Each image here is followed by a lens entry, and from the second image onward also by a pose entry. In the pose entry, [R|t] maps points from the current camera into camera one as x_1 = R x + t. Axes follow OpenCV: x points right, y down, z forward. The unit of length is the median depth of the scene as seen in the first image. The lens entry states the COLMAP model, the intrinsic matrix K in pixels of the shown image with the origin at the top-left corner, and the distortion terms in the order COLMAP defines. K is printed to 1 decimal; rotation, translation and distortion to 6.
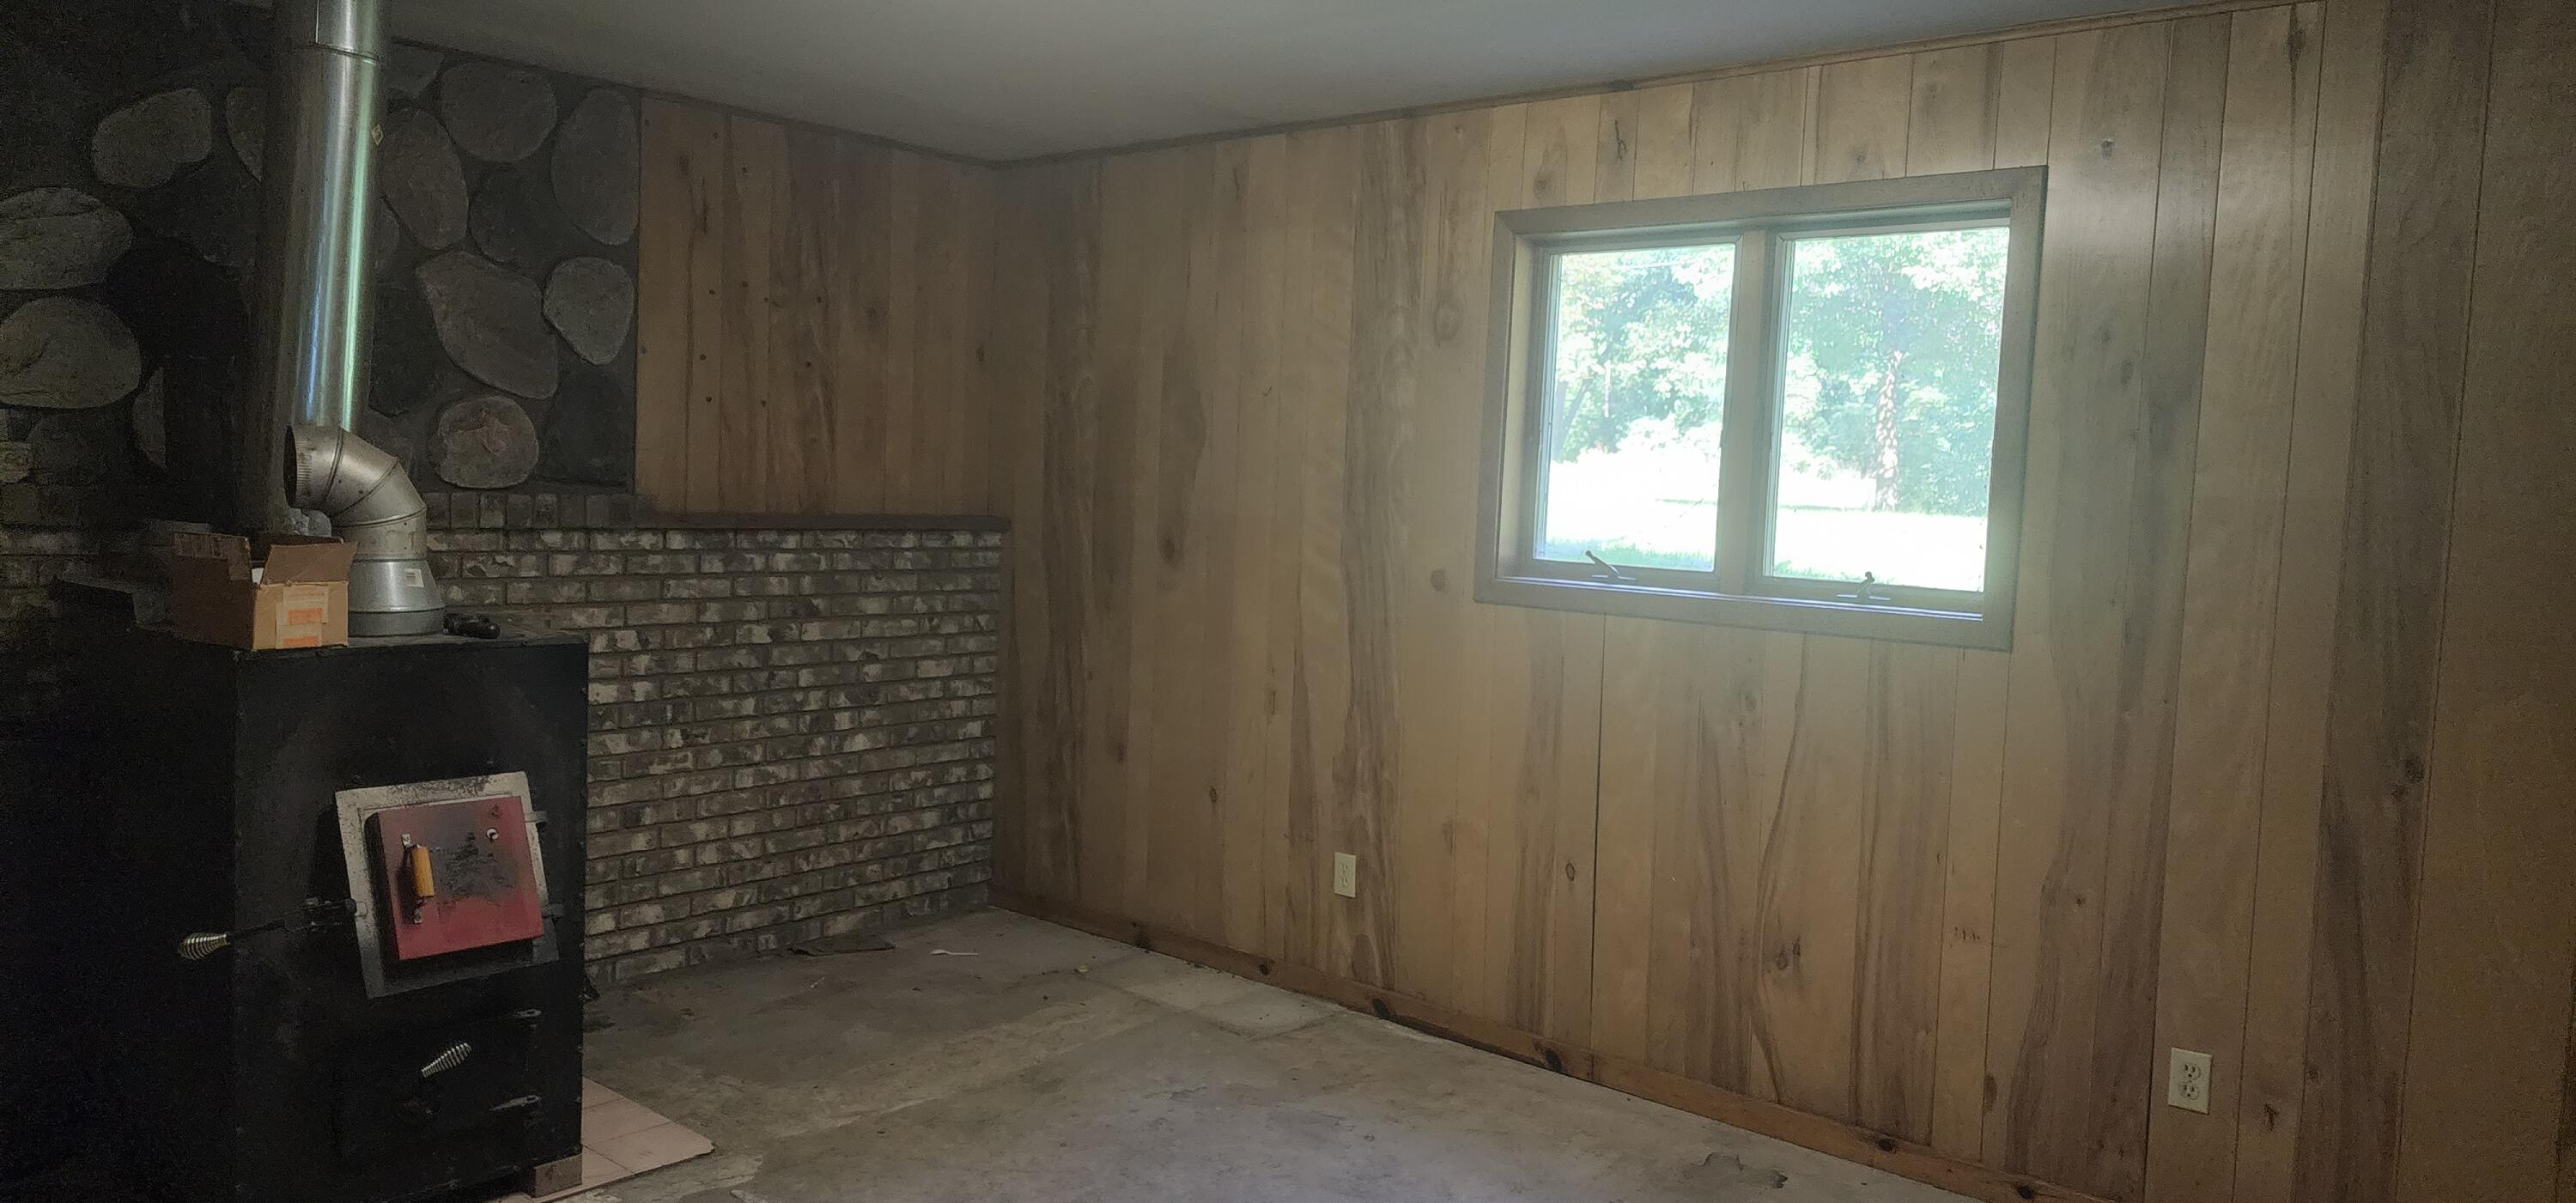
lens RADIAL K [[1686.8, 0, 1286.7], [0, 1686.8, 591.7], [0, 0, 1]] dist [-0.000785, -0.001032]
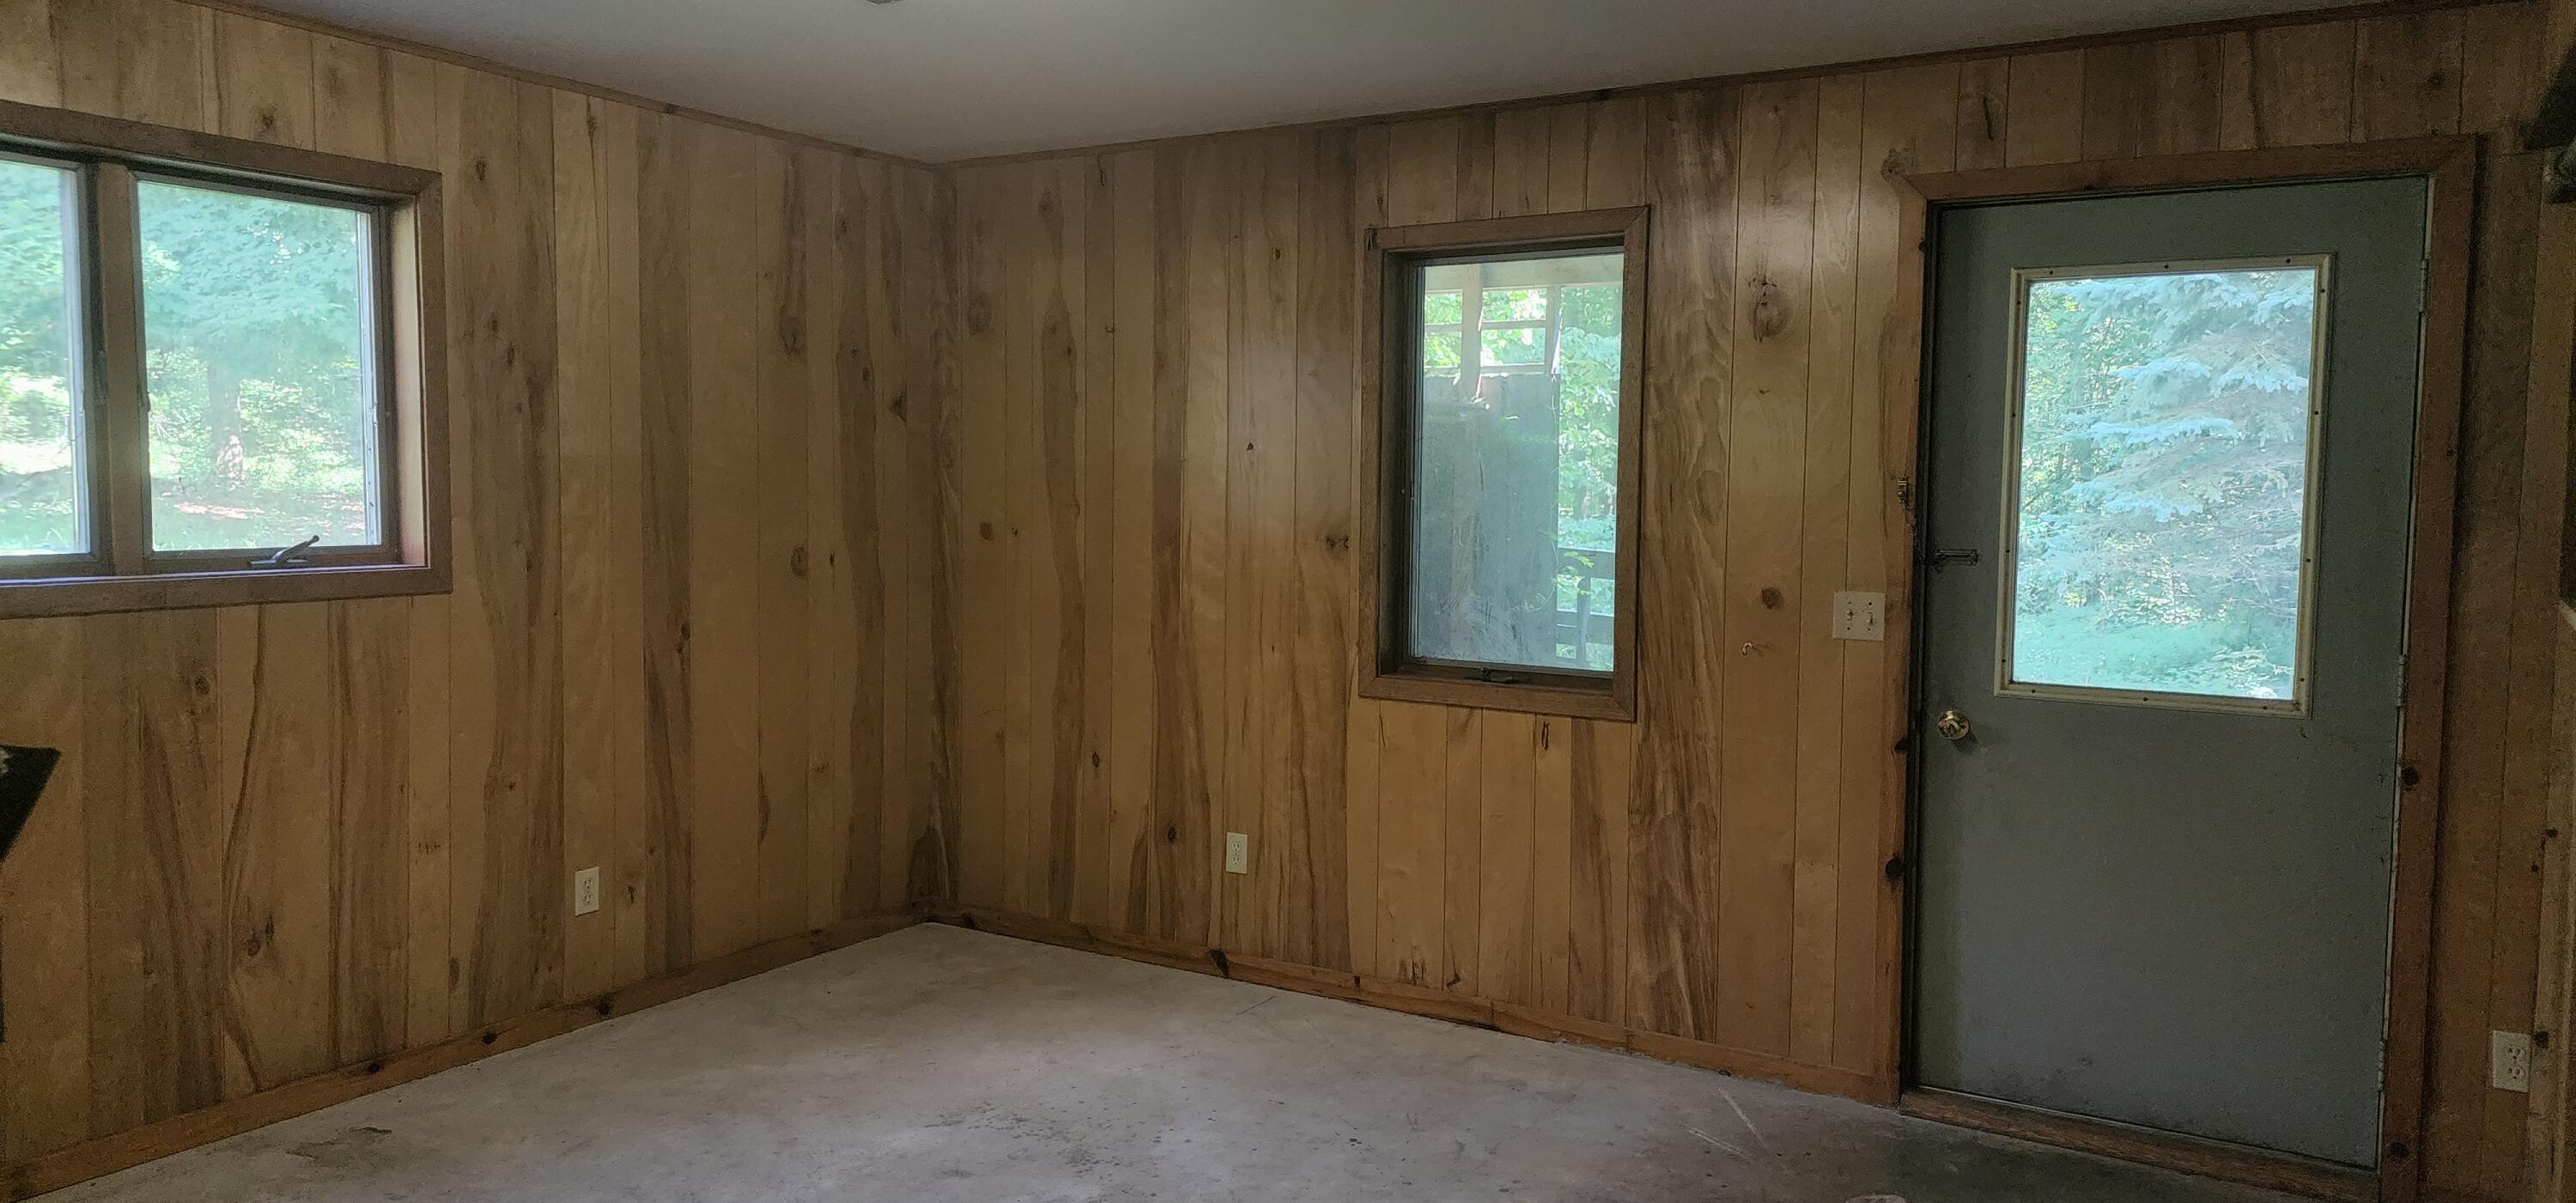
lens RADIAL K [[1686.8, 0, 1286.7], [0, 1686.8, 591.7], [0, 0, 1]] dist [-0.000785, -0.001032]
pose [[-0.144558, -0.111827, 0.983157, -0.780103], [0.051610, 0.991389, 0.120351, -0.073779], [-0.988149, 0.068138, -0.137542, 0.578097]]
